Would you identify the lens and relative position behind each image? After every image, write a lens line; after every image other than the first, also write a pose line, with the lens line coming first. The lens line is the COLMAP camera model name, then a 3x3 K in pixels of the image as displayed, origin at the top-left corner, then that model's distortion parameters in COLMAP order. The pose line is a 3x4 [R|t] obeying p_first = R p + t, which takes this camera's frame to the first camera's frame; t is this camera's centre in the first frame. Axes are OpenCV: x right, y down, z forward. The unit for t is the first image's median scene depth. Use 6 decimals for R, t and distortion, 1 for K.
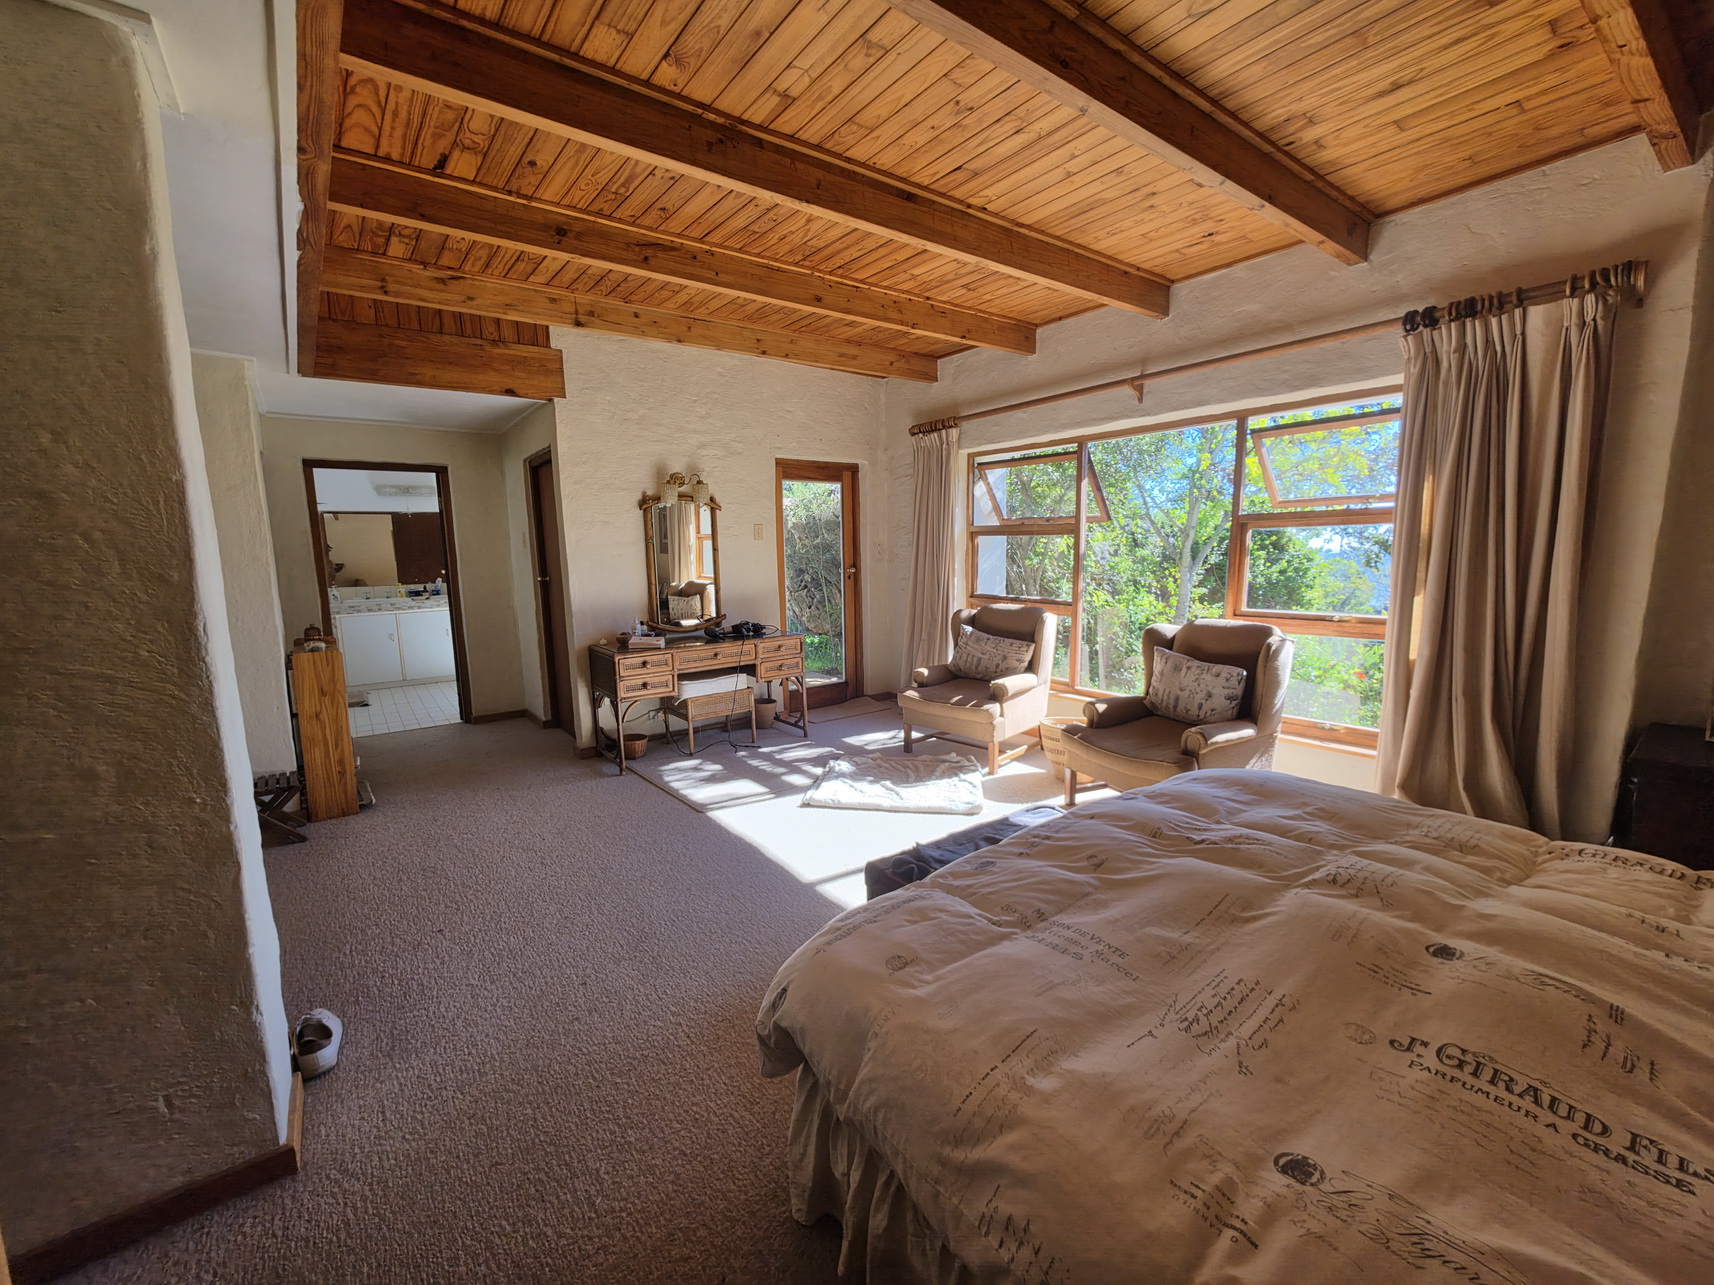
lens RADIAL K [[715.0, 0, 857.0], [0, 715.0, 642.5], [0, 0, 1]] dist [0.000405, -0.000001]
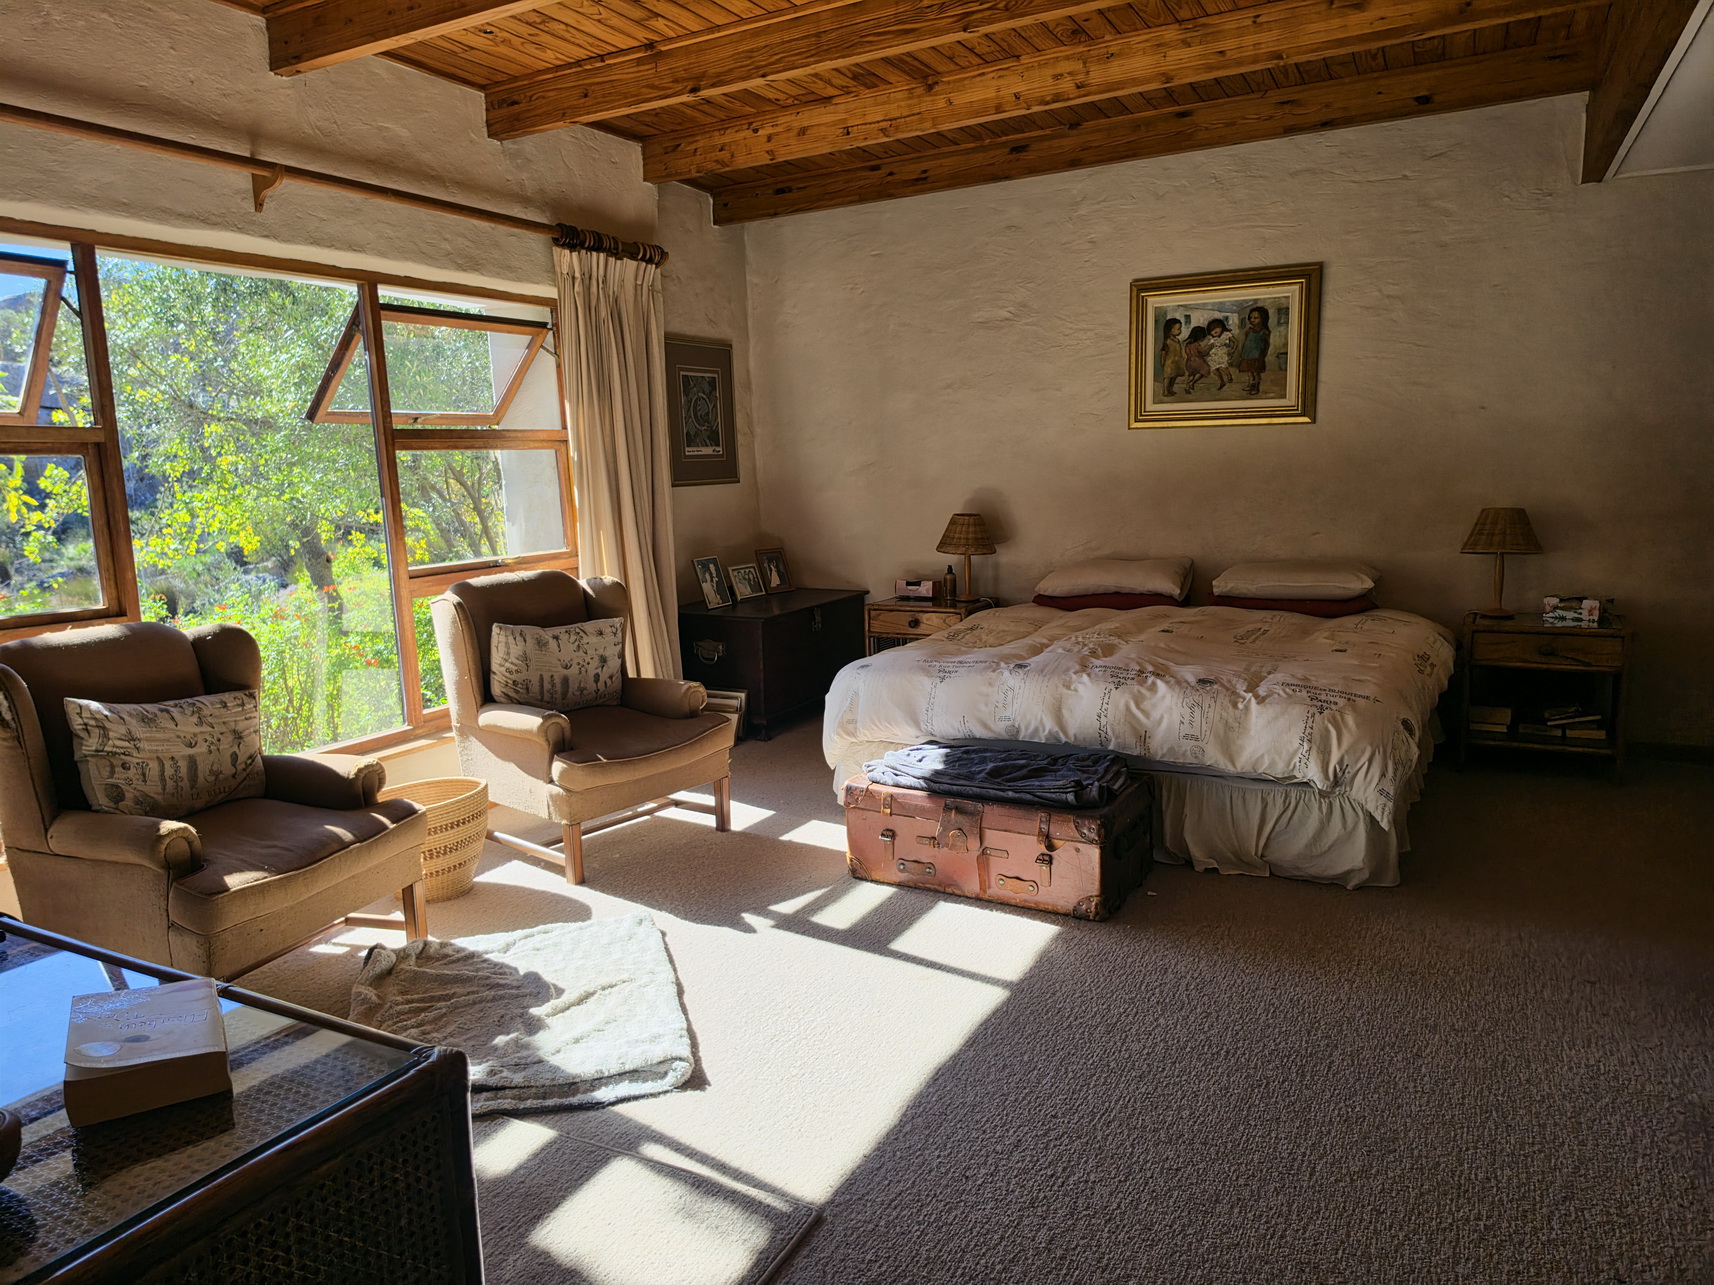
lens RADIAL K [[1152.1, 0, 857.0], [0, 1152.1, 642.5], [0, 0, 1]] dist [0.079735, -0.133076]
pose [[-0.425781, -0.125421, 0.896092, -0.632384], [0.142318, 0.968737, 0.203212, -0.135439], [-0.893564, 0.214054, -0.394620, 1.026989]]
